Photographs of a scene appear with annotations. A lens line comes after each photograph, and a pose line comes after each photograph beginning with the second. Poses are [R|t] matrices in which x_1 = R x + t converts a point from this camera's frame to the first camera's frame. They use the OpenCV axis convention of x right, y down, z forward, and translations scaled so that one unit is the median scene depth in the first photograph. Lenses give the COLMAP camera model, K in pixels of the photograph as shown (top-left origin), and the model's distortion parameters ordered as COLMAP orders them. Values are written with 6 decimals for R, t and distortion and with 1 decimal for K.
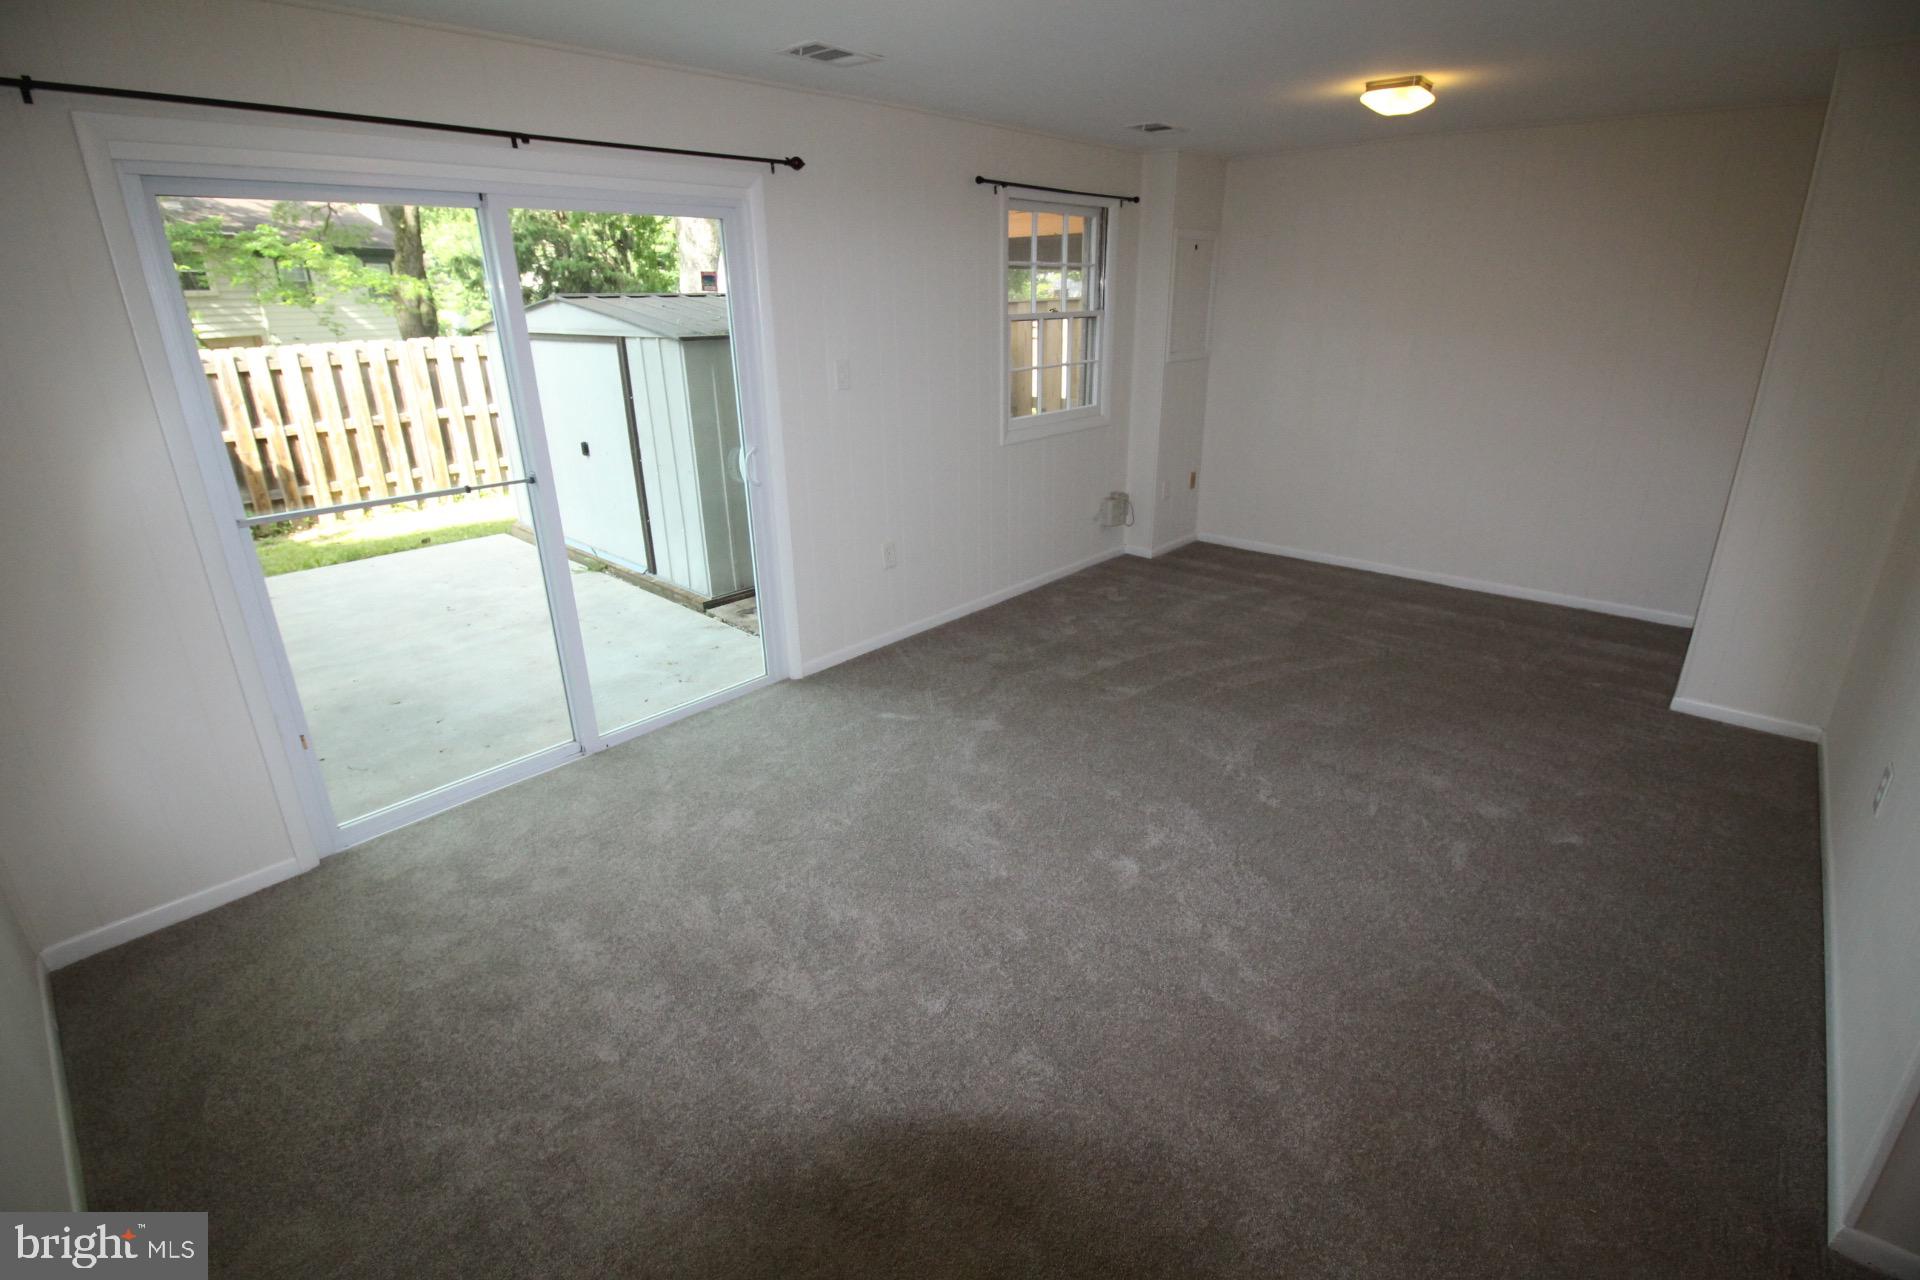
lens RADIAL K [[896.7, 0, 956.0], [0, 896.7, 630.6], [0, 0, 1]] dist [-0.004552, -0.010125]
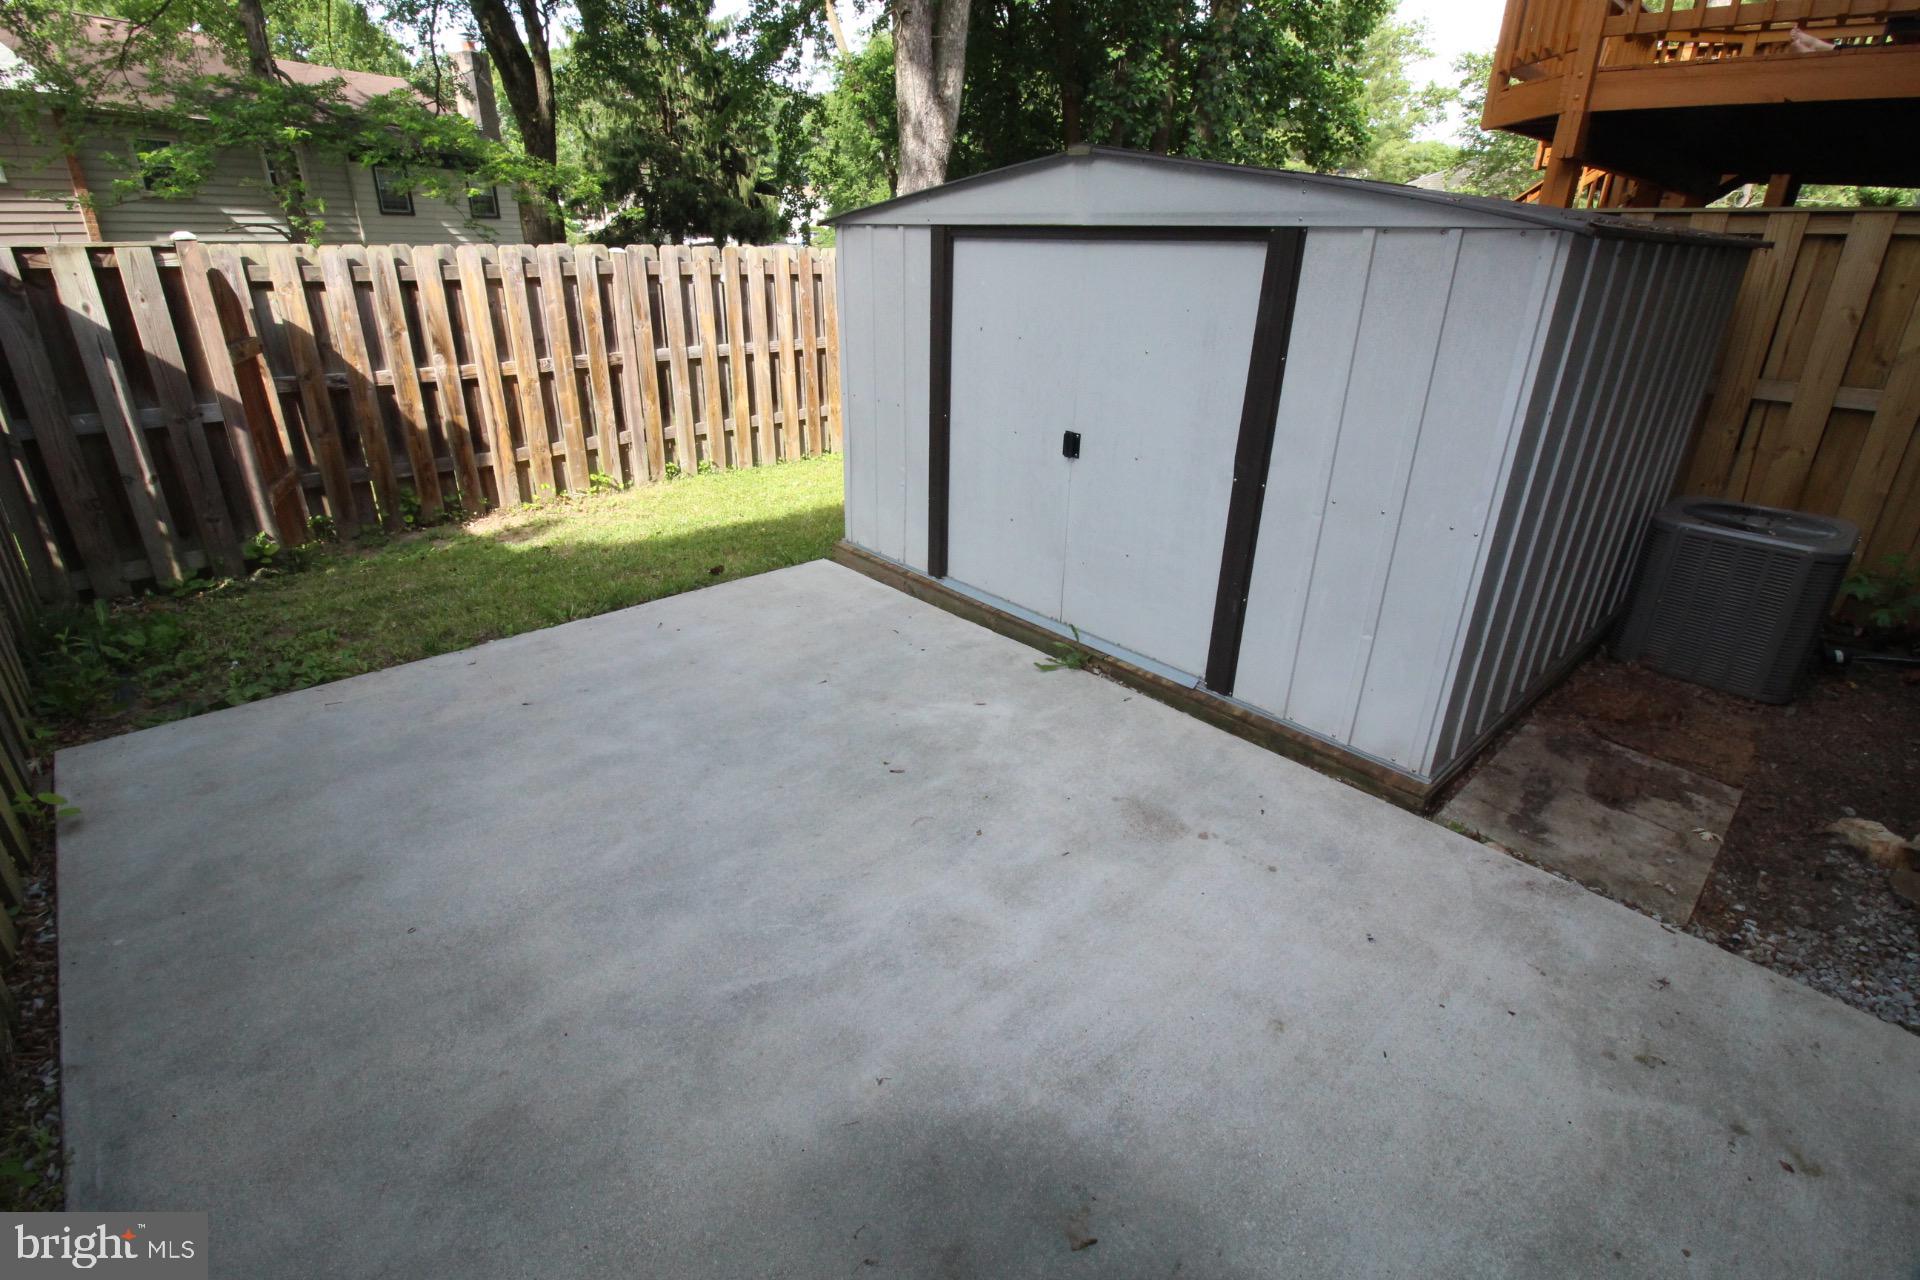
lens RADIAL K [[896.7, 0, 962.1], [0, 896.7, 641.8], [0, 0, 1]] dist [-0.004552, -0.010125]
pose [[0.997295, 0.057518, -0.045754, -0.317797], [-0.054489, 0.996404, 0.064892, -0.081547], [0.049322, -0.062223, 0.996843, 0.312771]]
